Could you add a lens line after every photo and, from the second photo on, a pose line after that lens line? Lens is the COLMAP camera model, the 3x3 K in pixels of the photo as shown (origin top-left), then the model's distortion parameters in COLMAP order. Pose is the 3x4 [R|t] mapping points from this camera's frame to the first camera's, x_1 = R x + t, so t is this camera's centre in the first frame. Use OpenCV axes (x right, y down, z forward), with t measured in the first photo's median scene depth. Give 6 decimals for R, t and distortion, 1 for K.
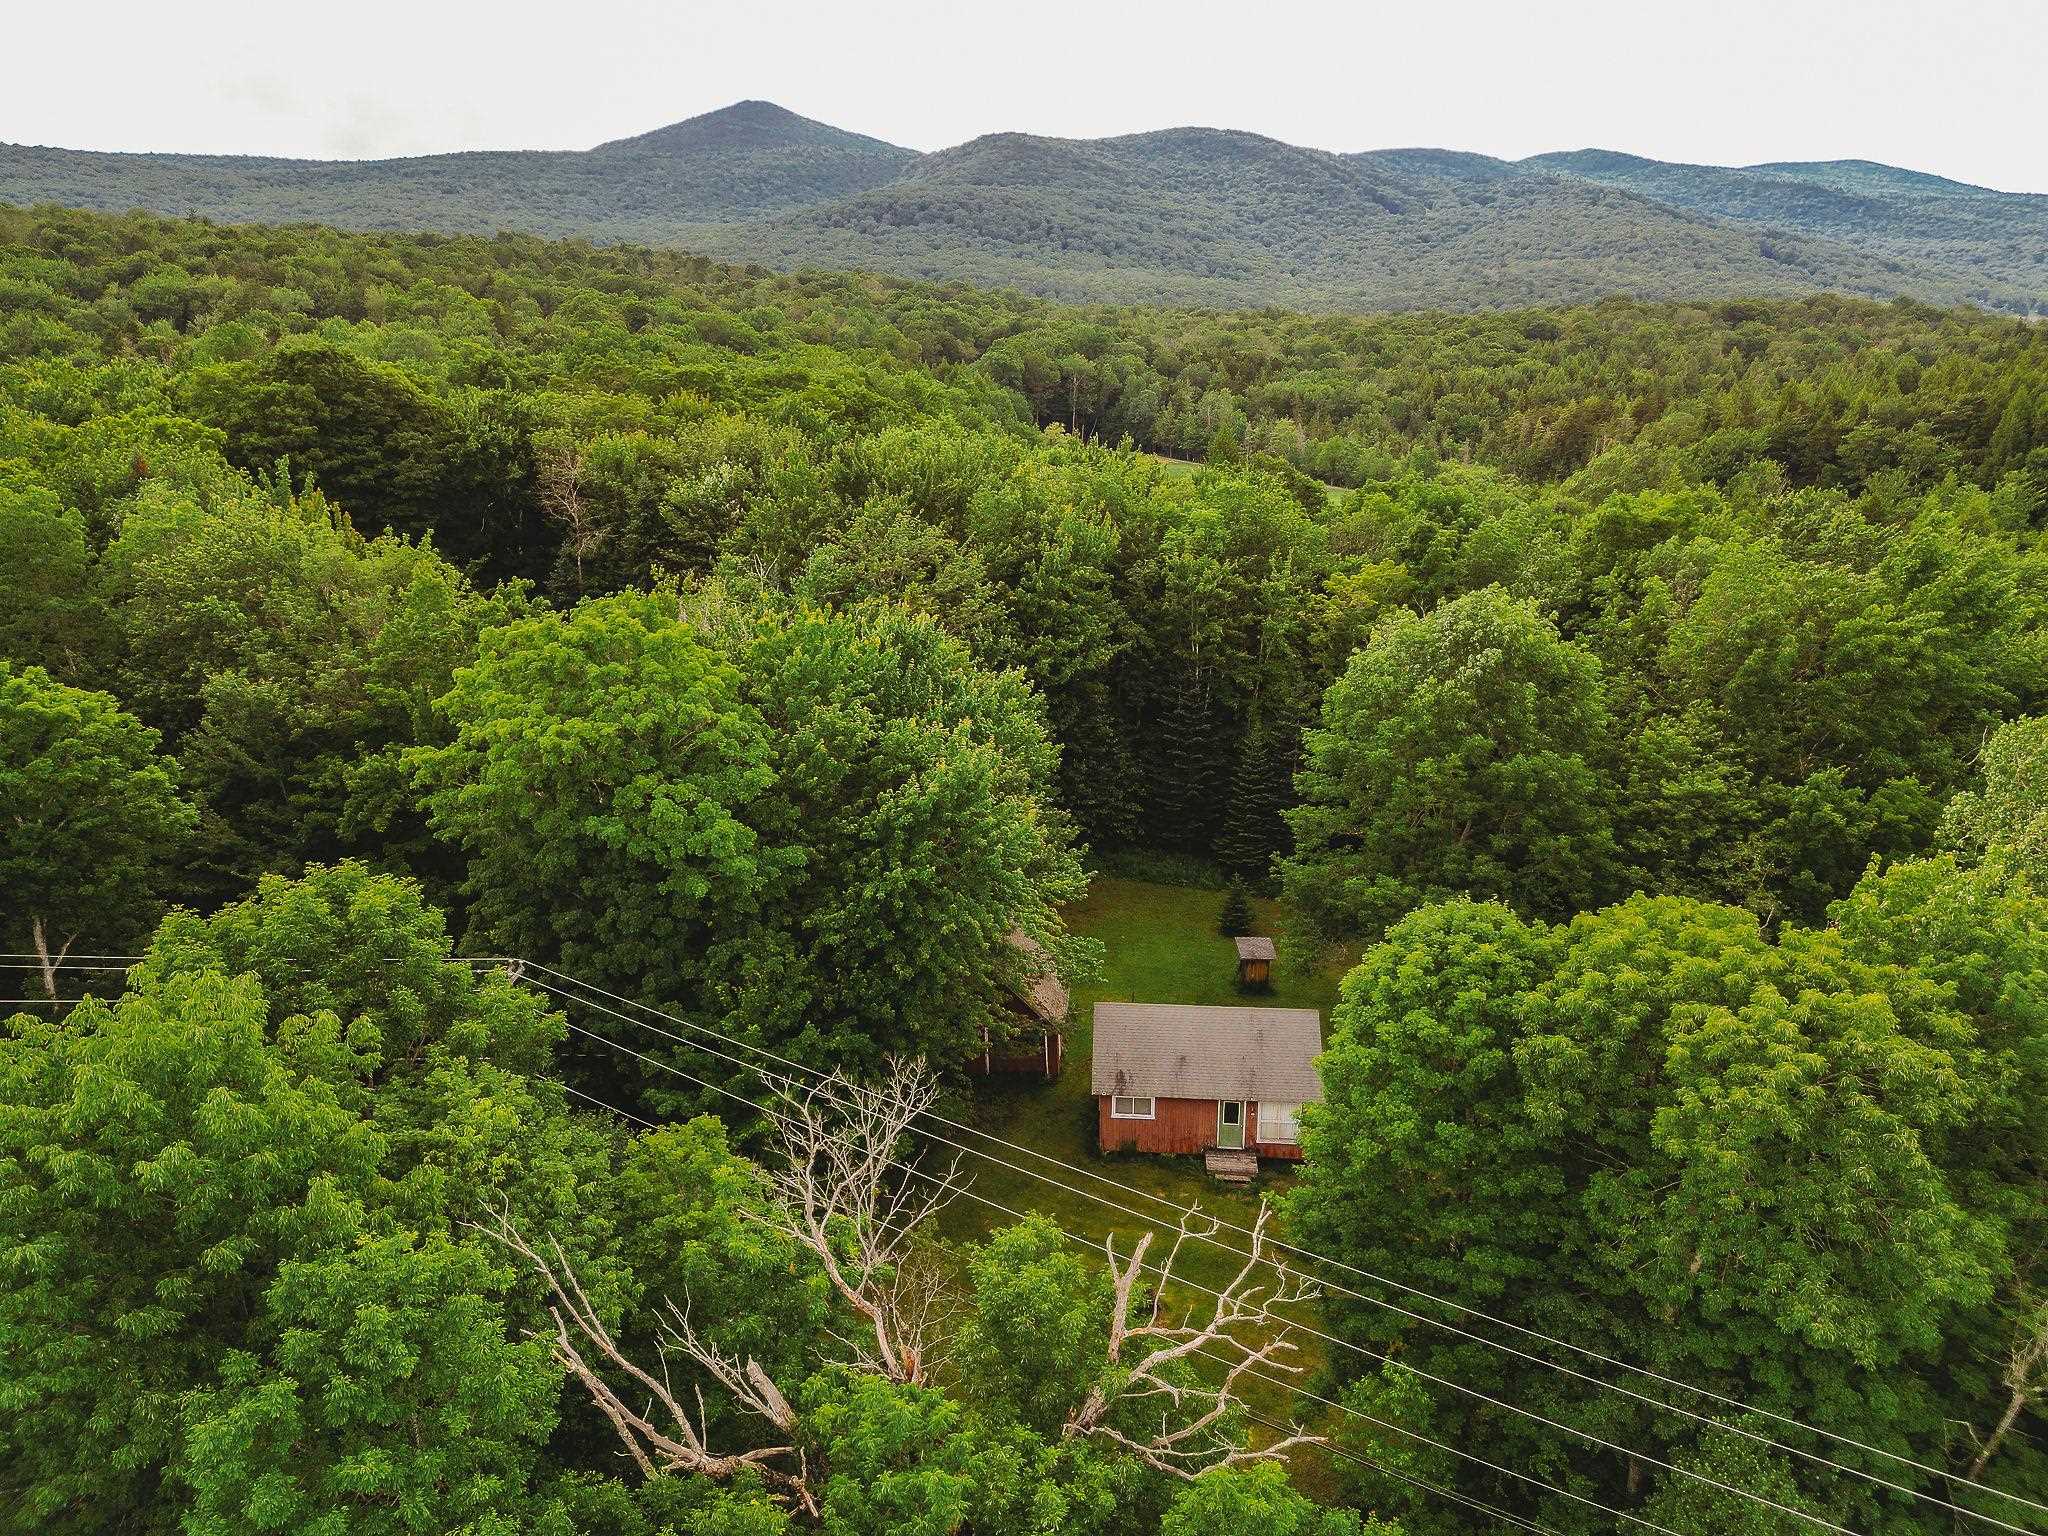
lens RADIAL K [[1430.1, 0, 1024.0], [0, 1430.1, 768.0], [0, 0, 1]] dist [0.053541, -0.033186]
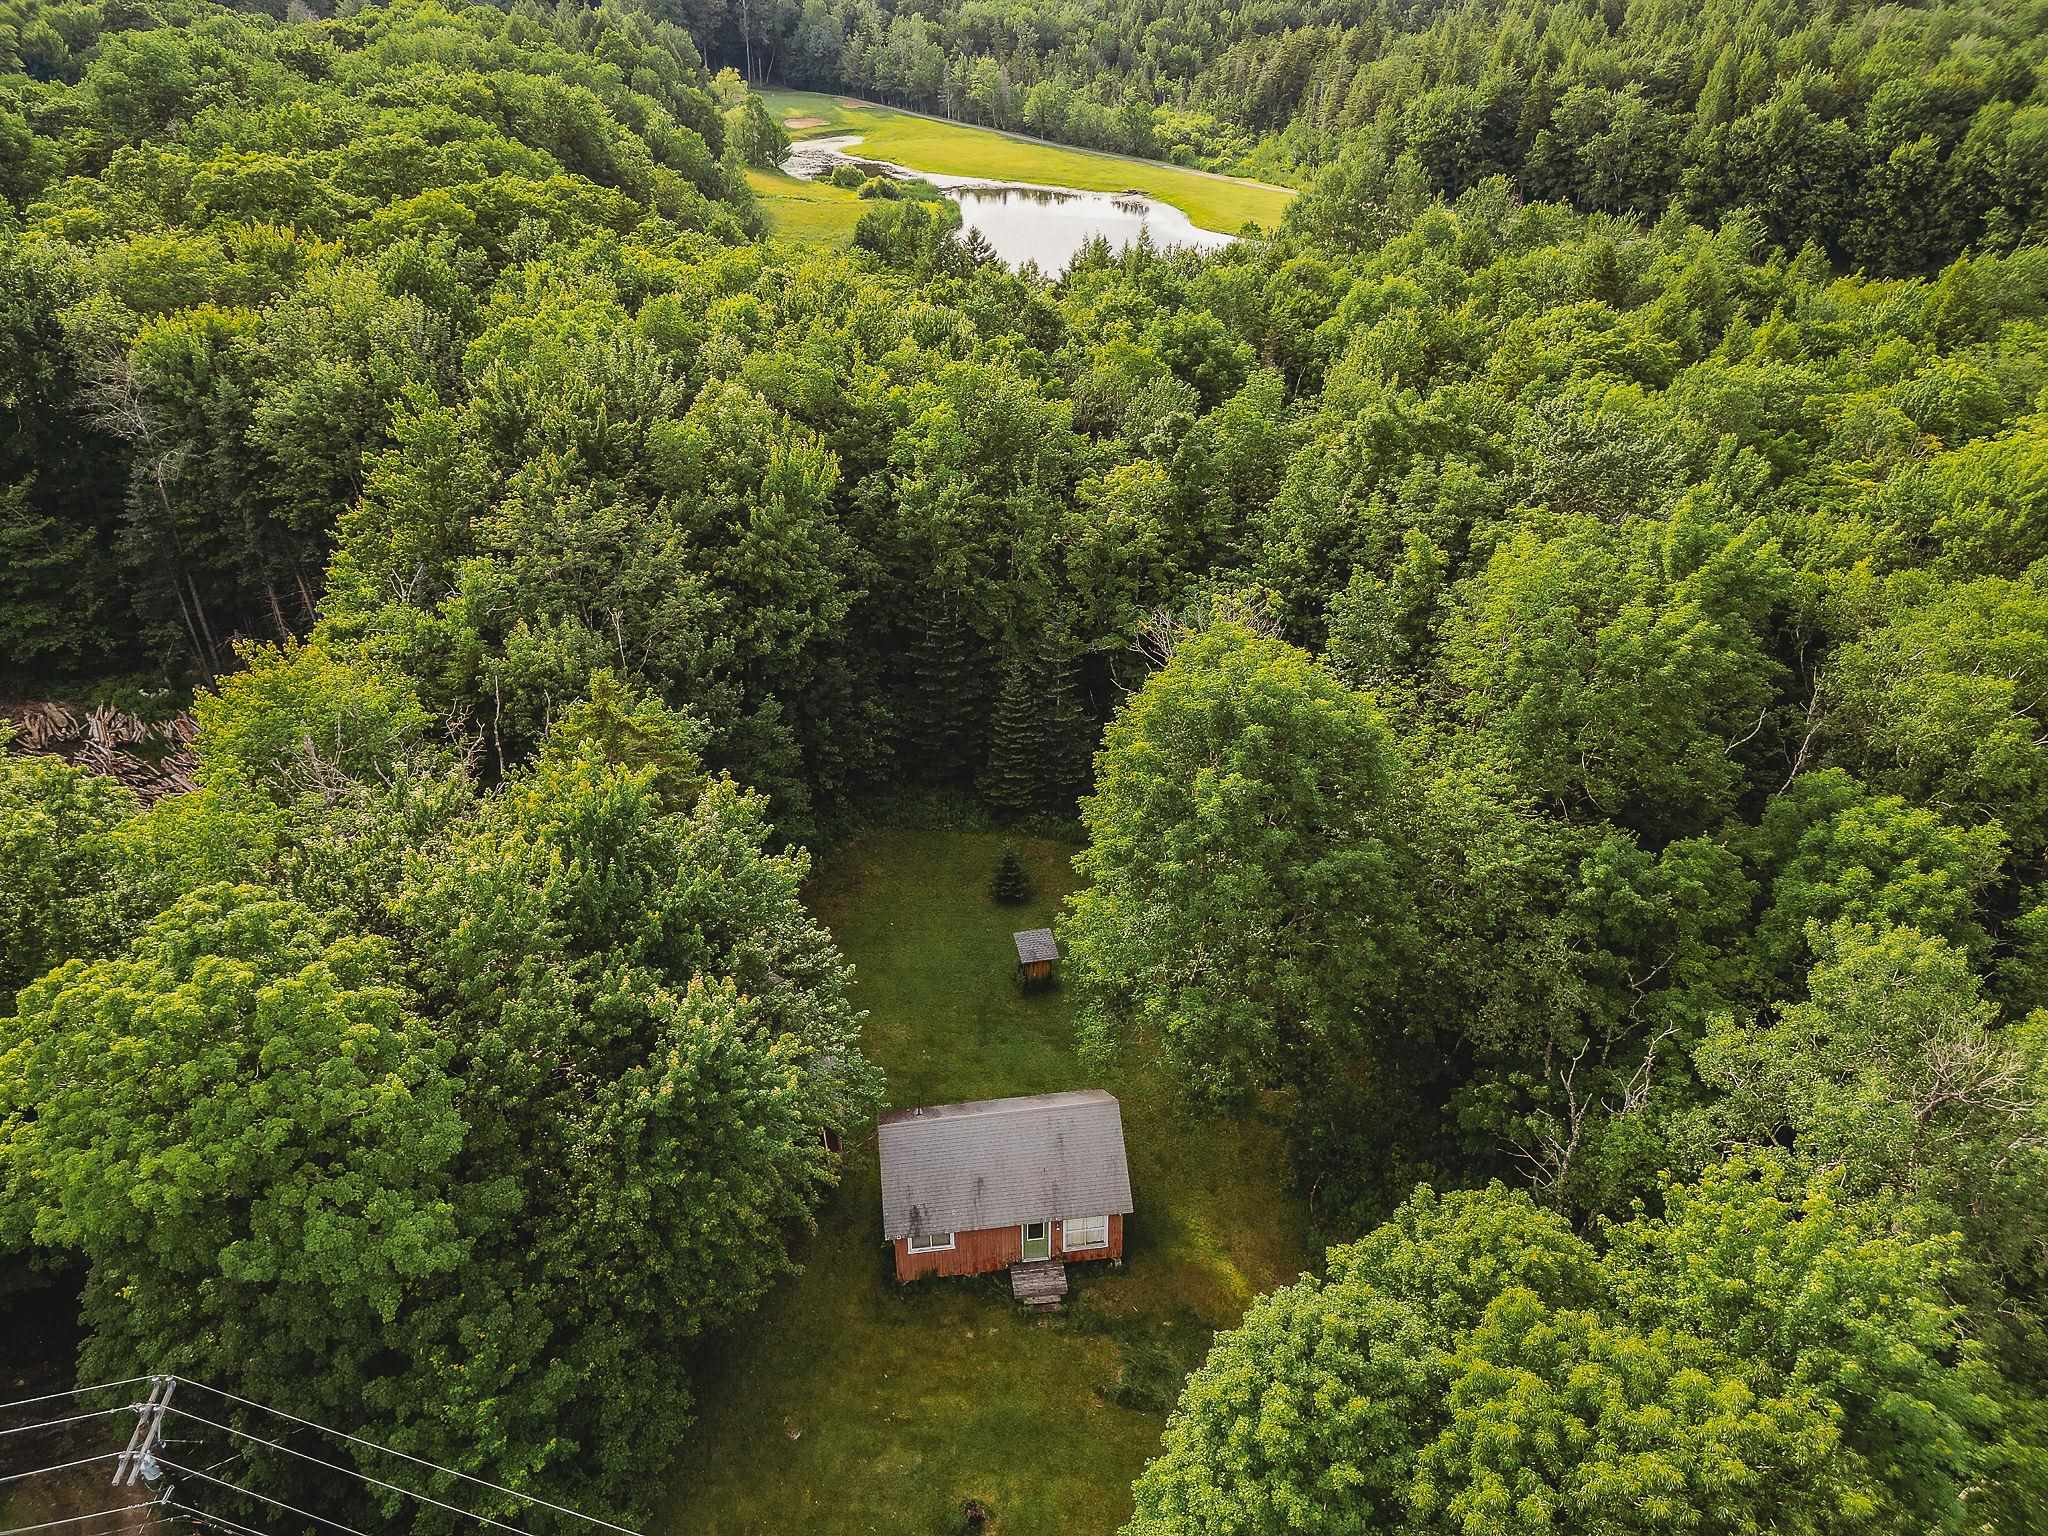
lens RADIAL K [[1436.8, 0, 1024.0], [0, 1436.8, 768.0], [0, 0, 1]] dist [0.045989, -0.029378]
pose [[0.979330, -0.110564, 0.169379, 0.006471], [0.065446, 0.965546, 0.251867, -0.166547], [-0.191390, -0.235576, 0.952824, 0.101883]]
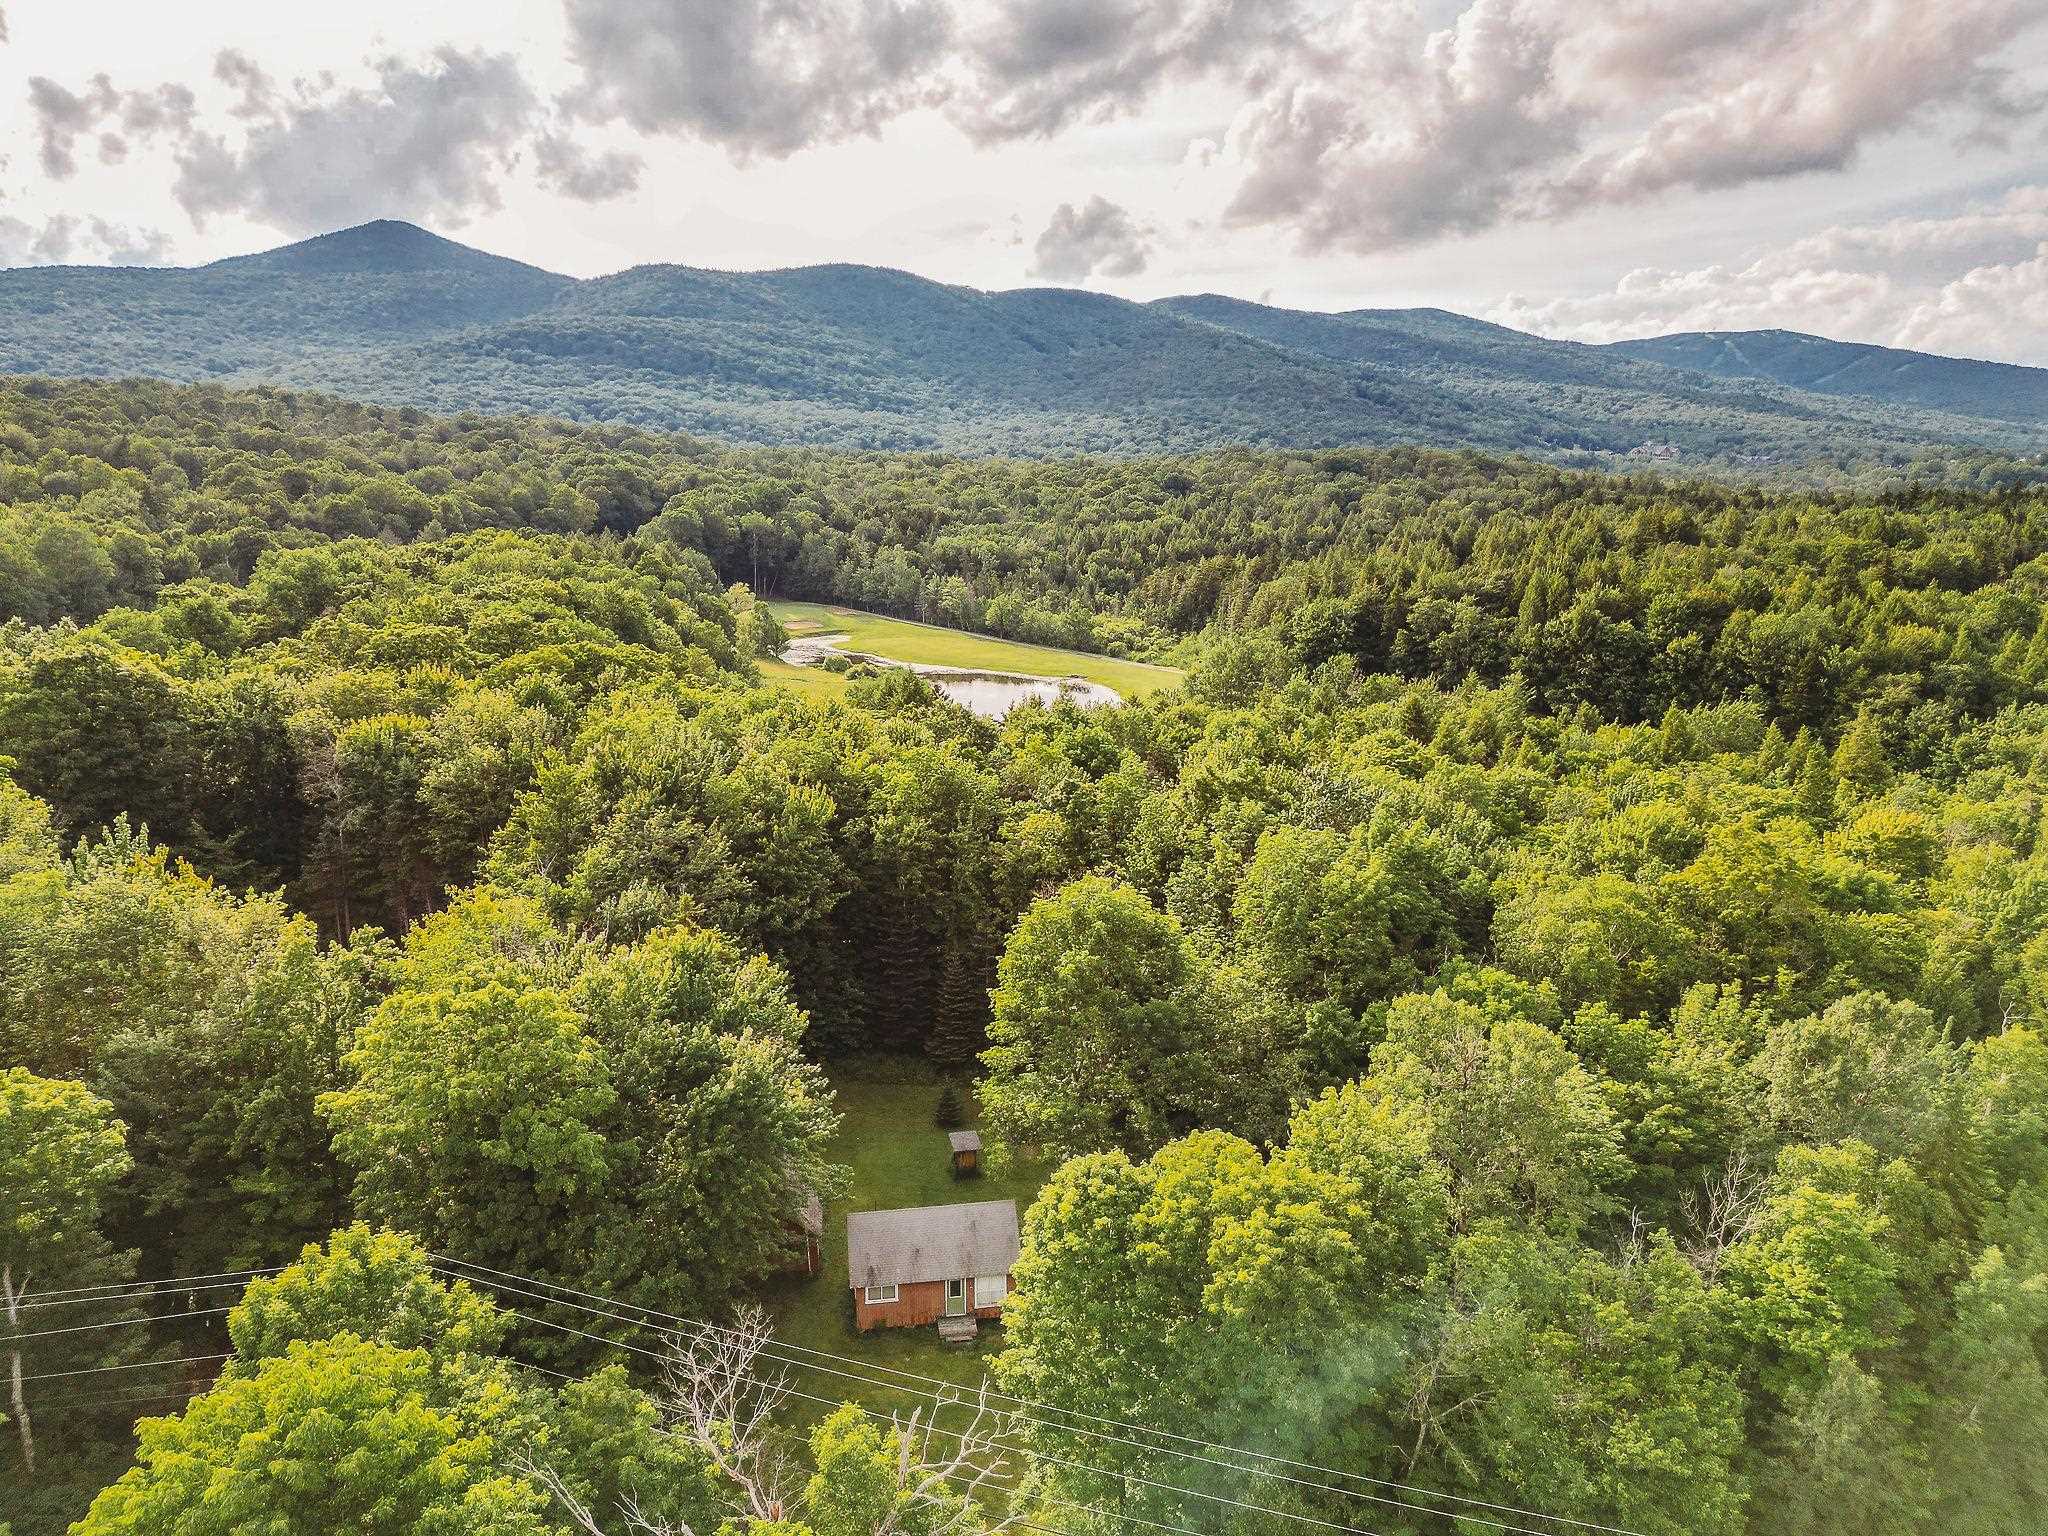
lens RADIAL K [[1426.8, 0, 1024.0], [0, 1426.8, 768.0], [0, 0, 1]] dist [0.083517, -0.088651]
pose [[0.975045, -0.047742, 0.216815, -0.035123], [0.064304, 0.995473, -0.069985, -0.083010], [-0.212492, 0.082181, 0.973701, -0.207040]]
